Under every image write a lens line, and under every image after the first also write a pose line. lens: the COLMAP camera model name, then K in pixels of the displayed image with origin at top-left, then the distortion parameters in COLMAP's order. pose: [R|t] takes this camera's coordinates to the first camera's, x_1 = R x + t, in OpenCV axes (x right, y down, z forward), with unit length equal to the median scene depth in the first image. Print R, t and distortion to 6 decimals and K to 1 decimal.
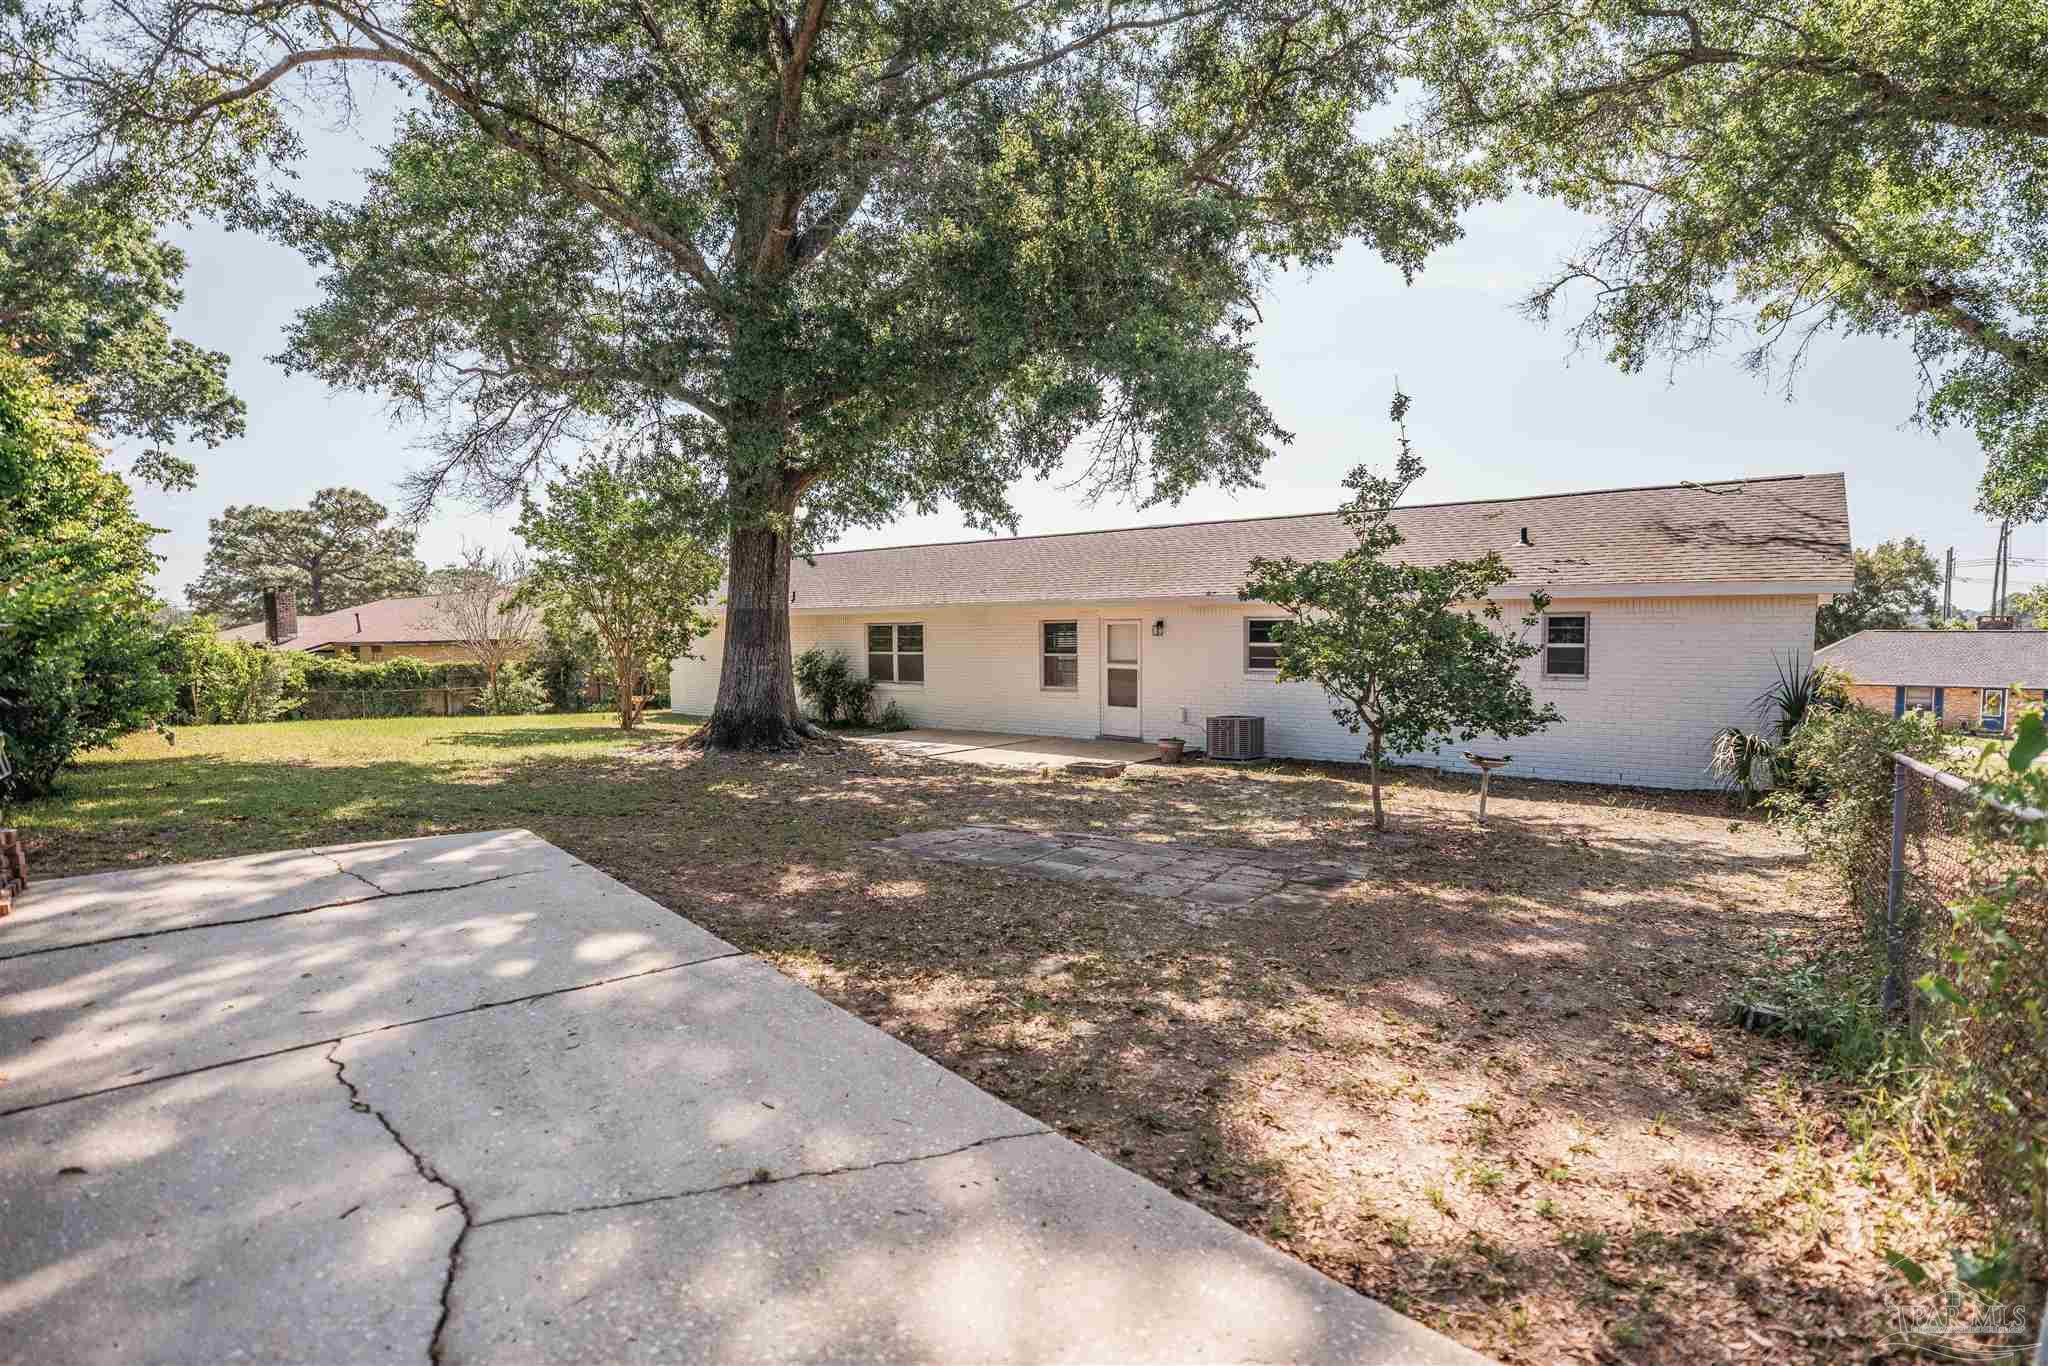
lens RADIAL K [[936.4, 0, 1024.0], [0, 936.4, 683.0], [0, 0, 1]] dist [-0.058567, 0.010620]
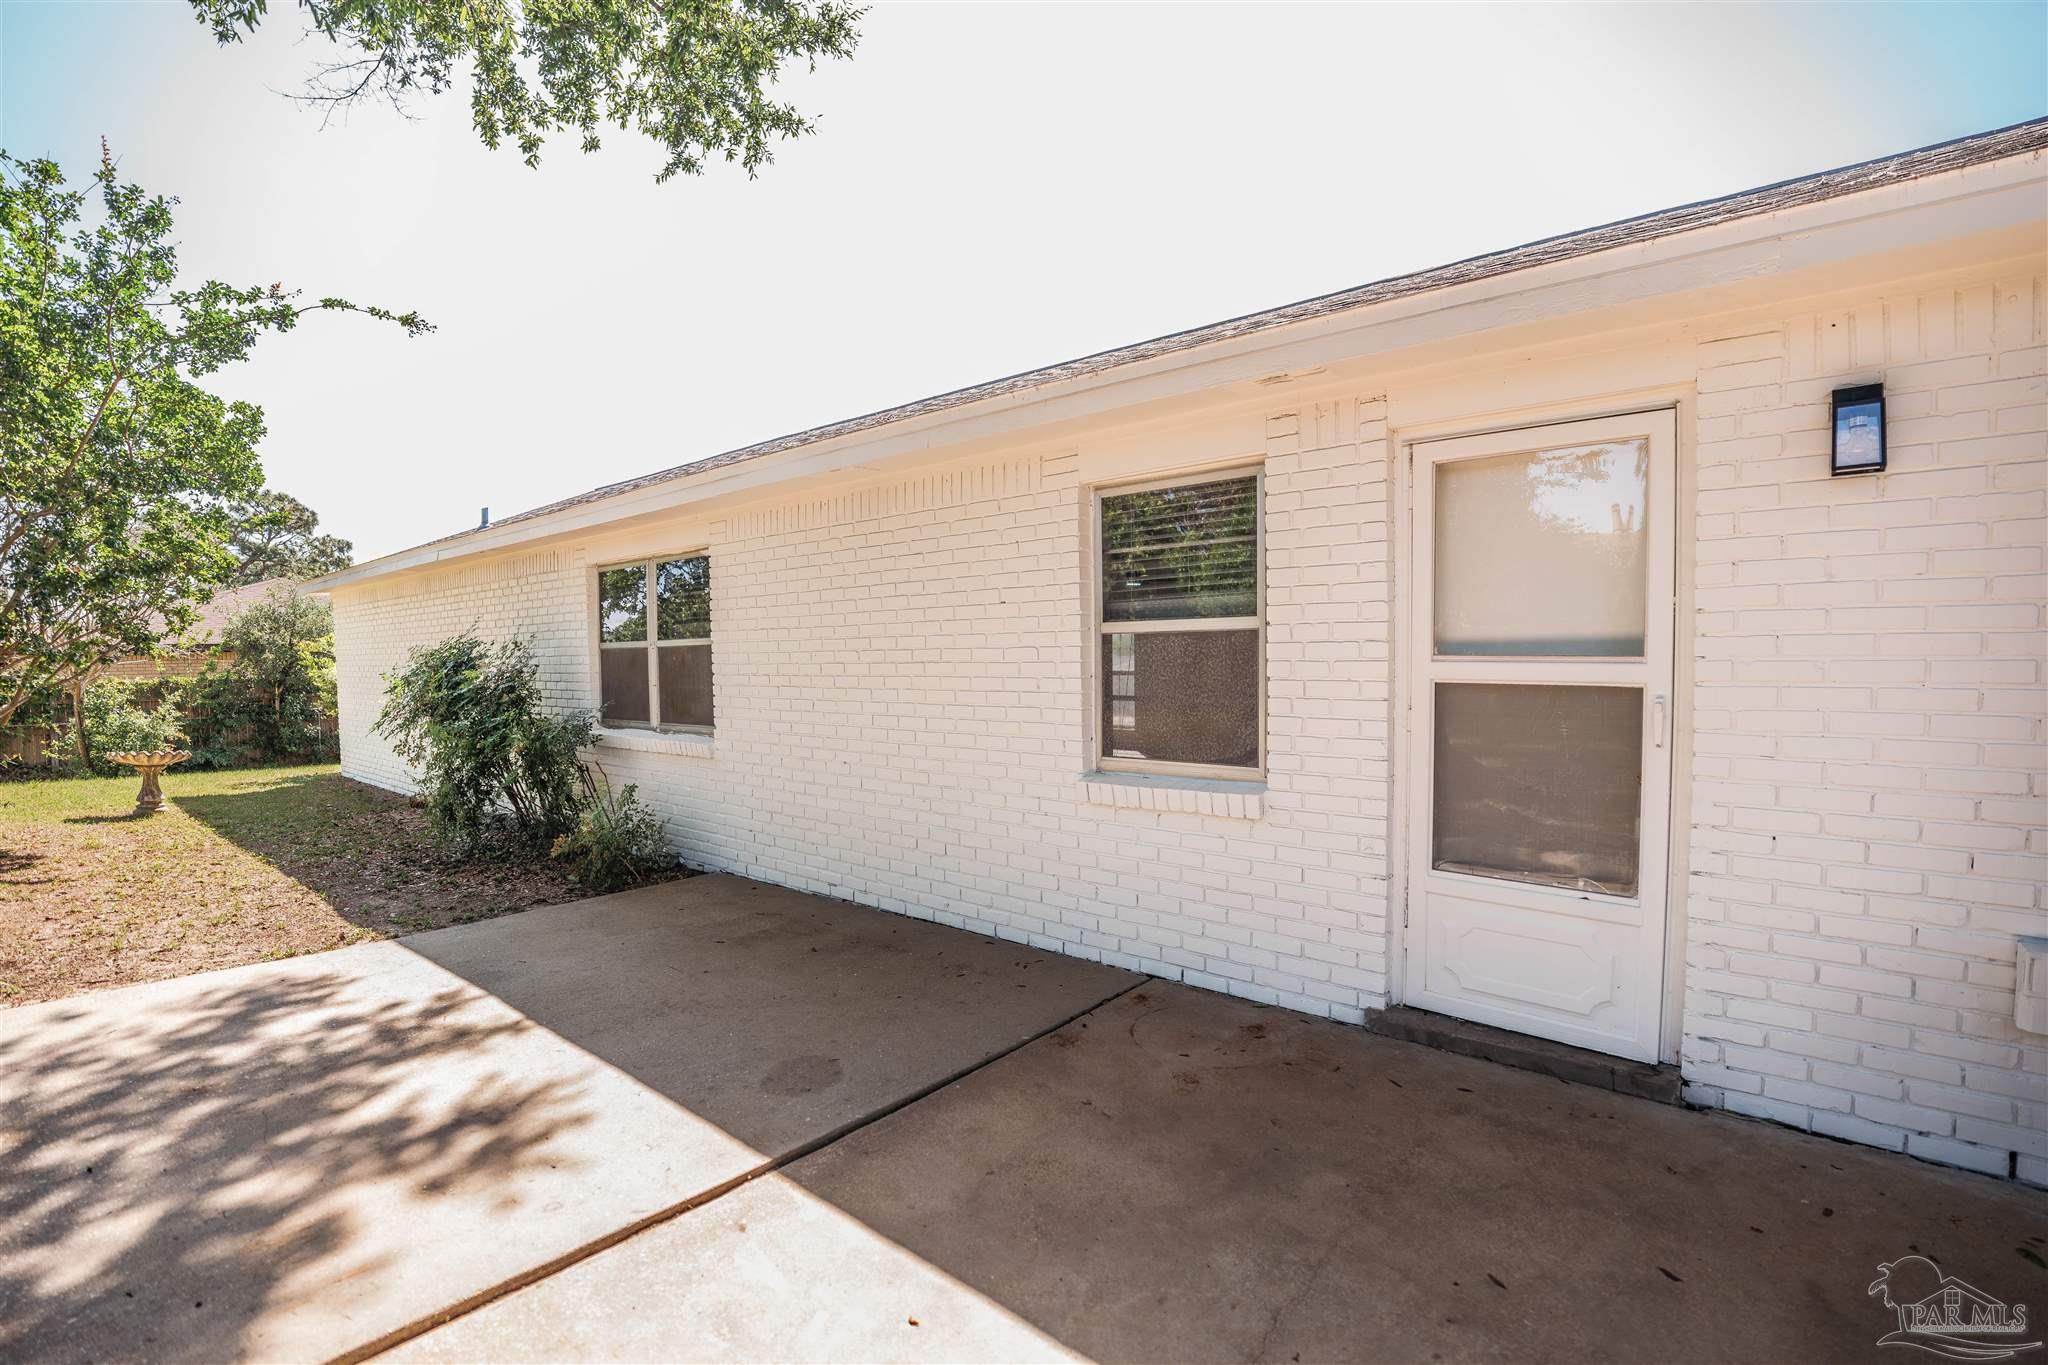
lens RADIAL K [[936.4, 0, 1024.0], [0, 936.4, 682.5], [0, 0, 1]] dist [-0.058567, 0.010620]
pose [[0.999960, -0.004964, 0.007457, -0.001519], [0.005105, 0.999806, -0.019036, -0.010277], [-0.007361, 0.019074, 0.999791, 0.658695]]
